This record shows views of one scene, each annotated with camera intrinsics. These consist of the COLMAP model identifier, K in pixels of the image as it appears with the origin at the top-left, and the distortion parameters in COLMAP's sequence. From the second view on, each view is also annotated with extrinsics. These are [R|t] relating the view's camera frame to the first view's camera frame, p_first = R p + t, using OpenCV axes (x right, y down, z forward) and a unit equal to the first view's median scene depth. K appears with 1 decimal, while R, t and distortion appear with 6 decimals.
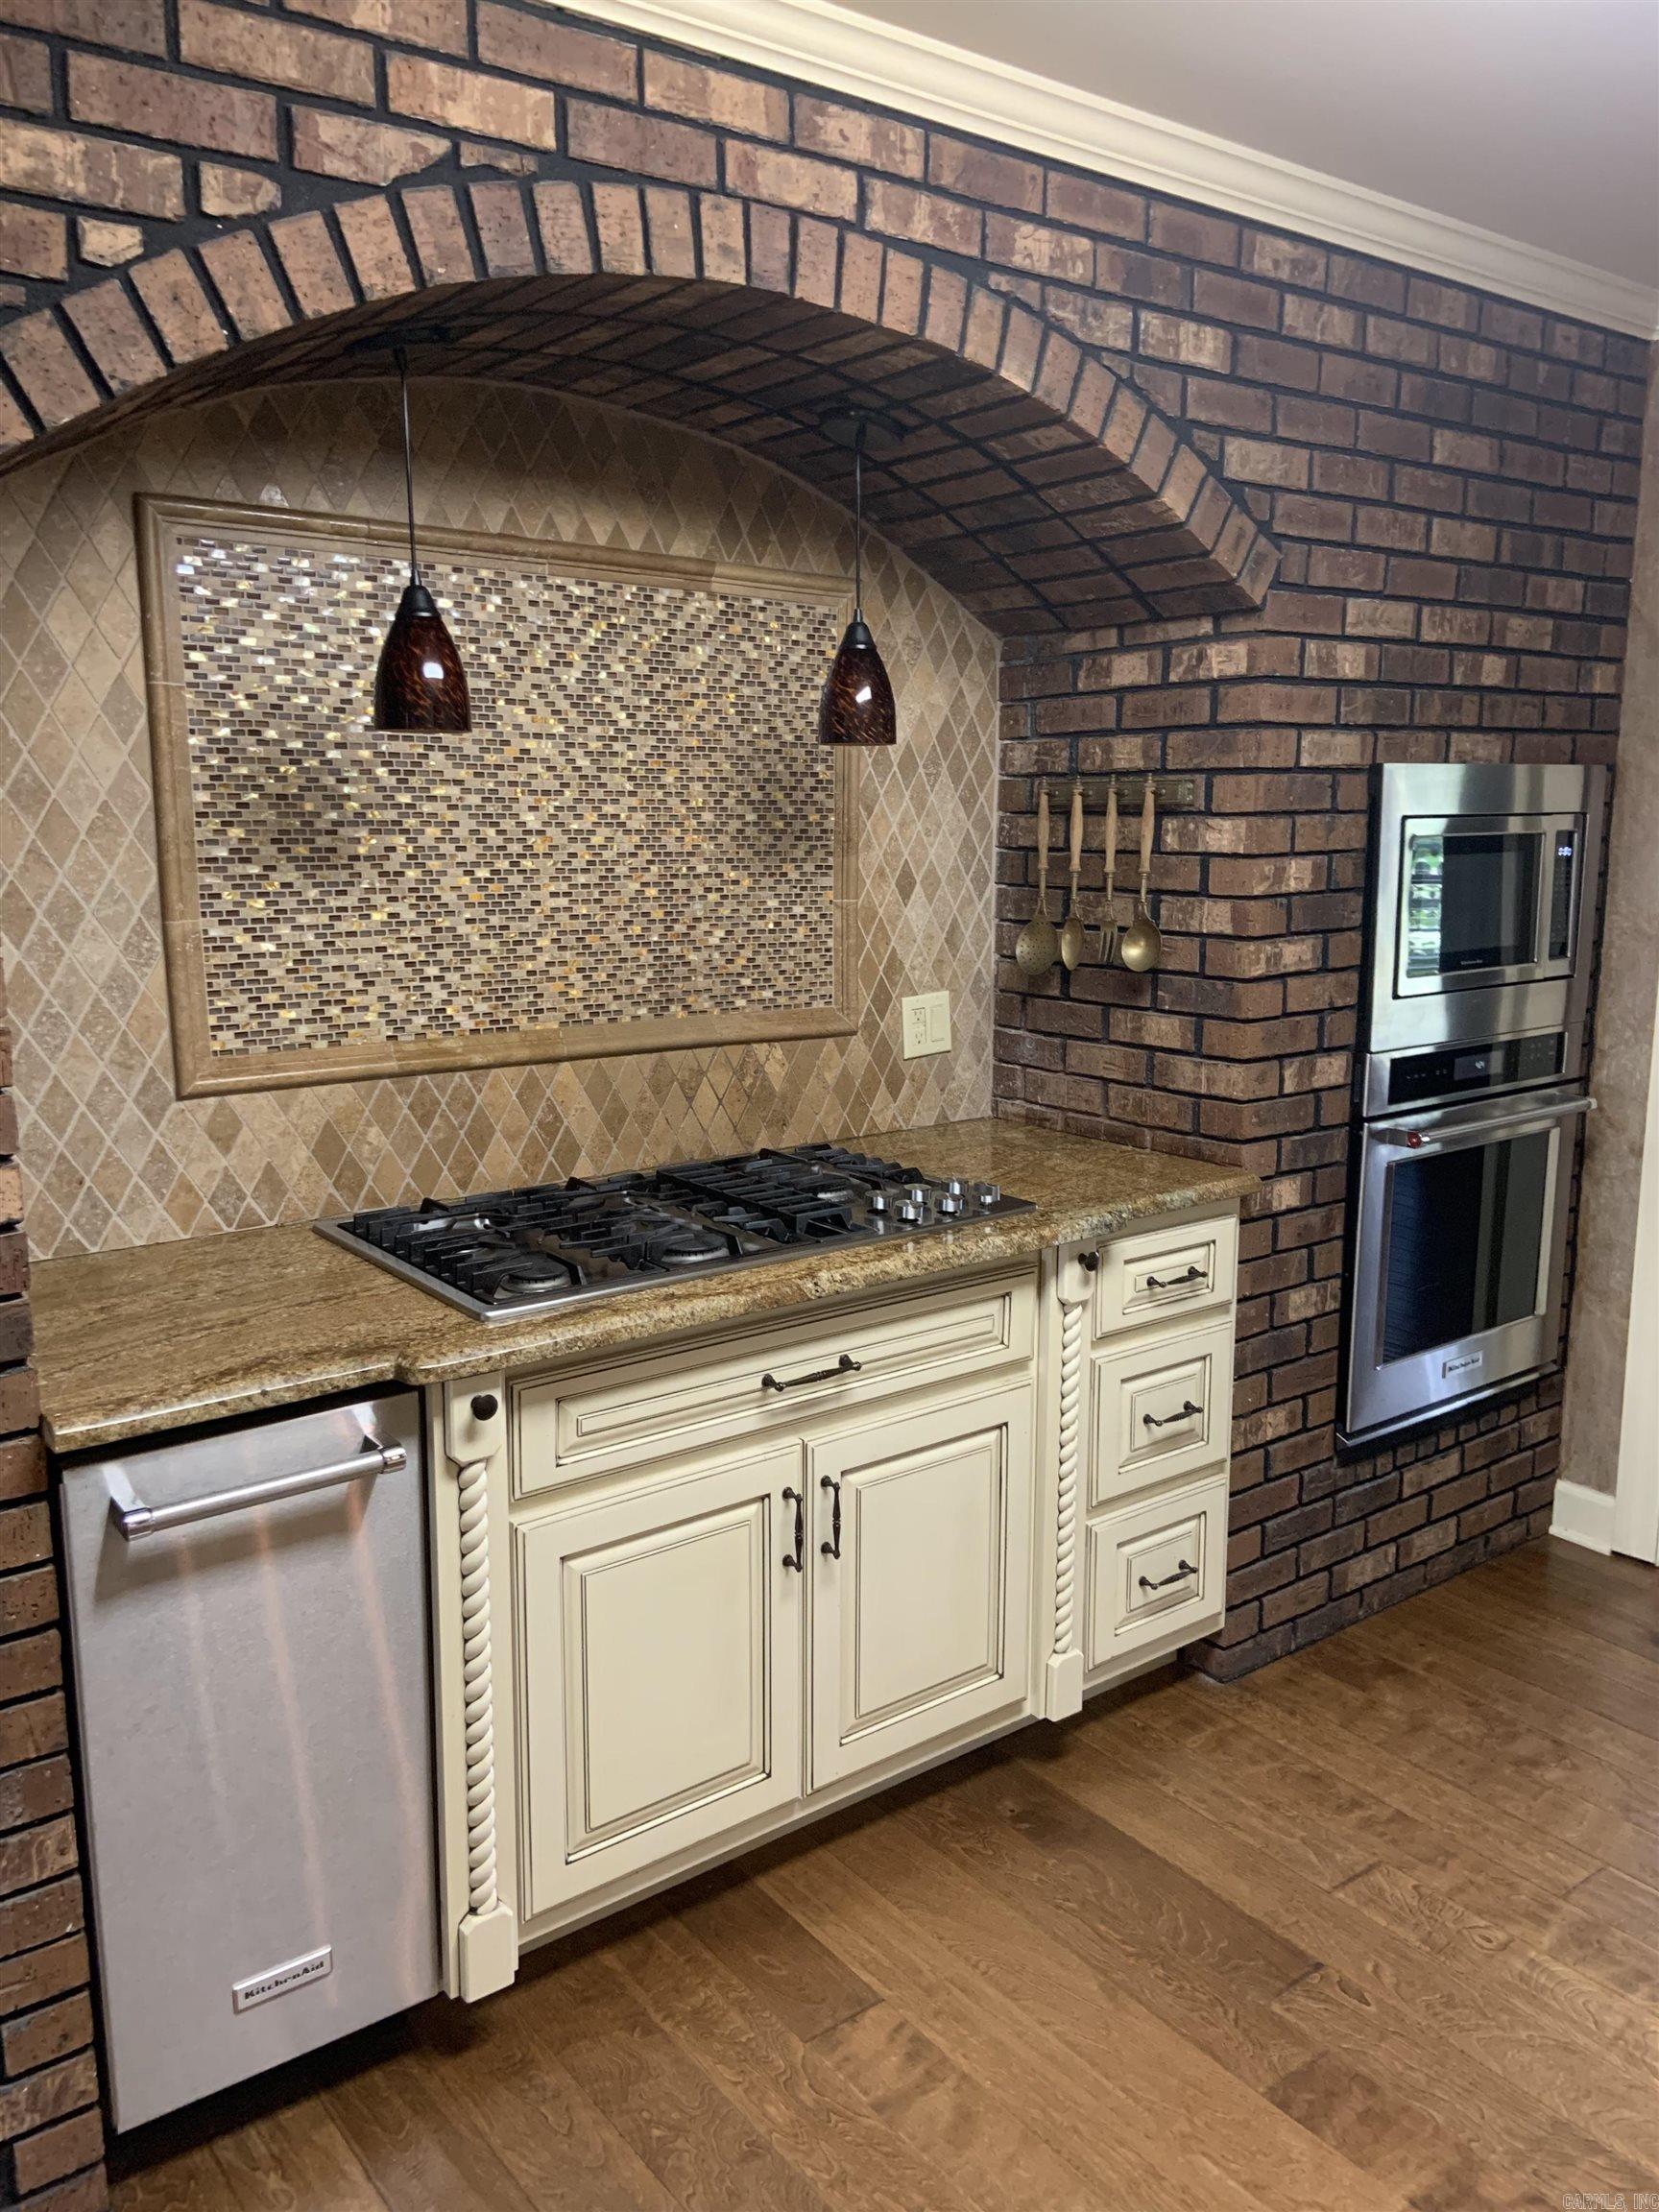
lens RADIAL K [[1692.1, 0, 820.6], [0, 1692.1, 1119.3], [0, 0, 1]] dist [0.119842, -0.159212]
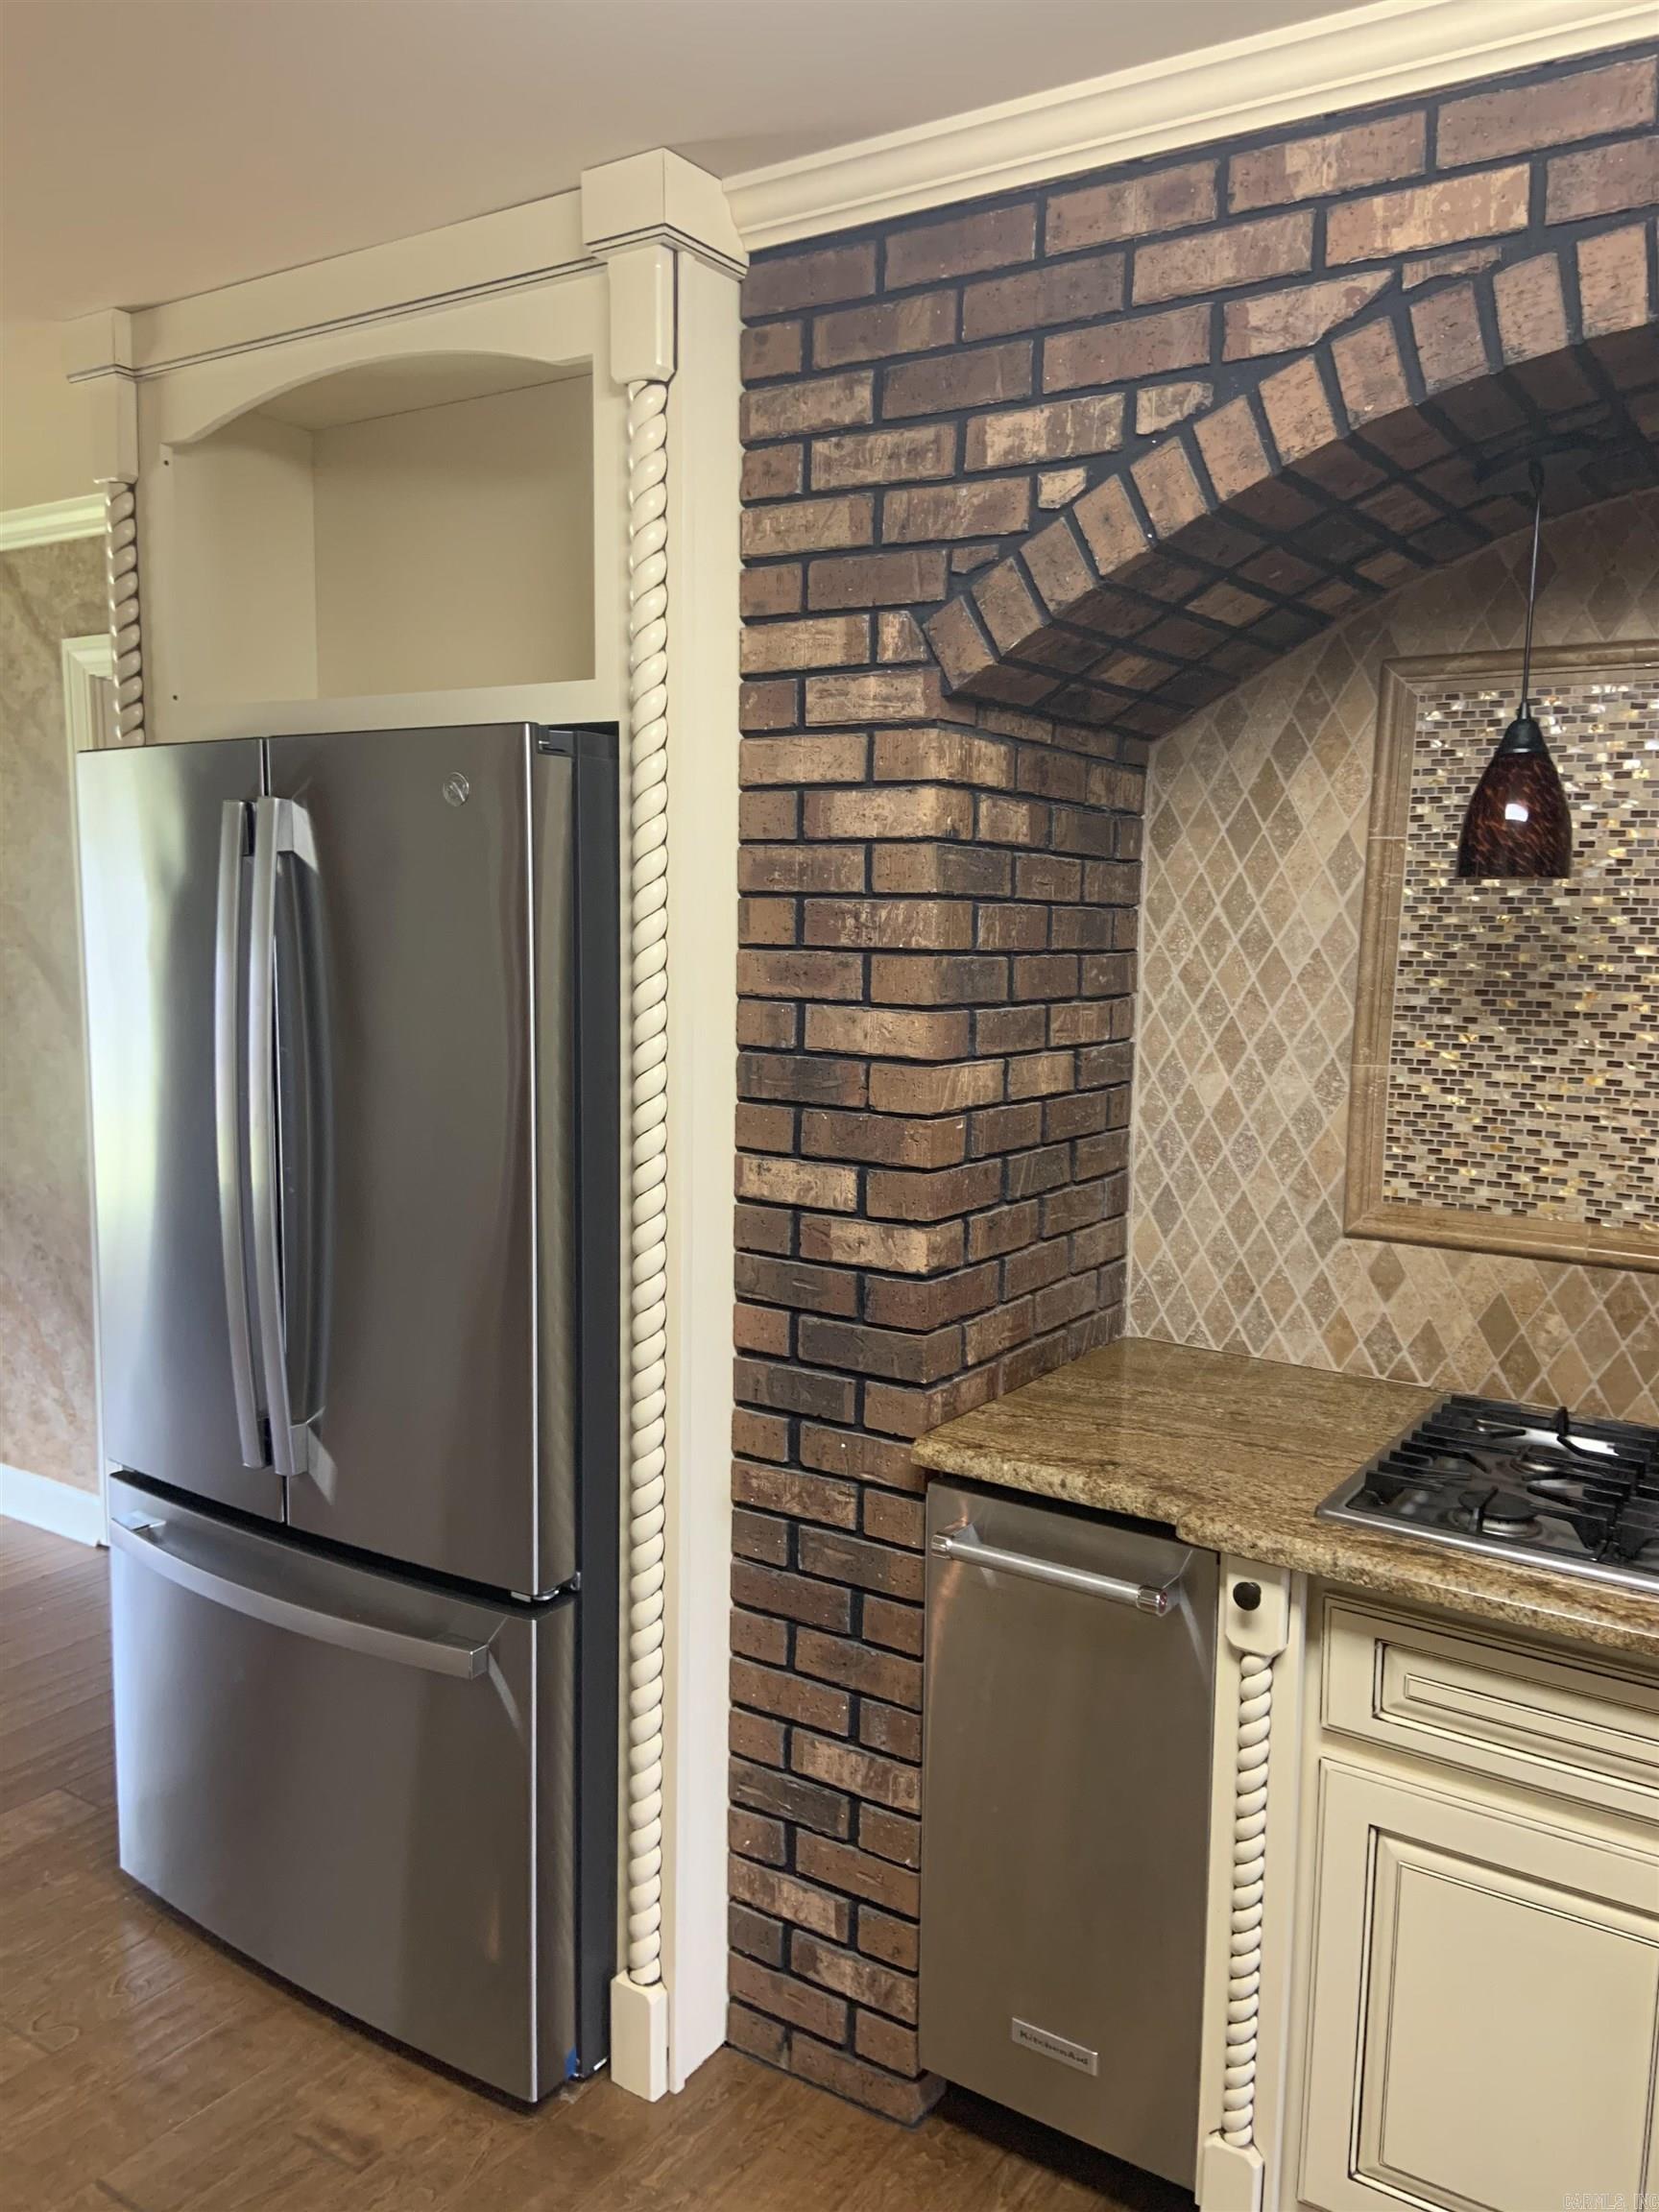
lens RADIAL K [[1692.1, 0, 812.6], [0, 1692.1, 1125.6], [0, 0, 1]] dist [0.119842, -0.159212]
pose [[0.310231, 0.124762, -0.942439, 0.495051], [-0.191722, 0.979193, 0.066517, -0.085189], [0.931128, 0.160050, 0.327696, 0.365637]]
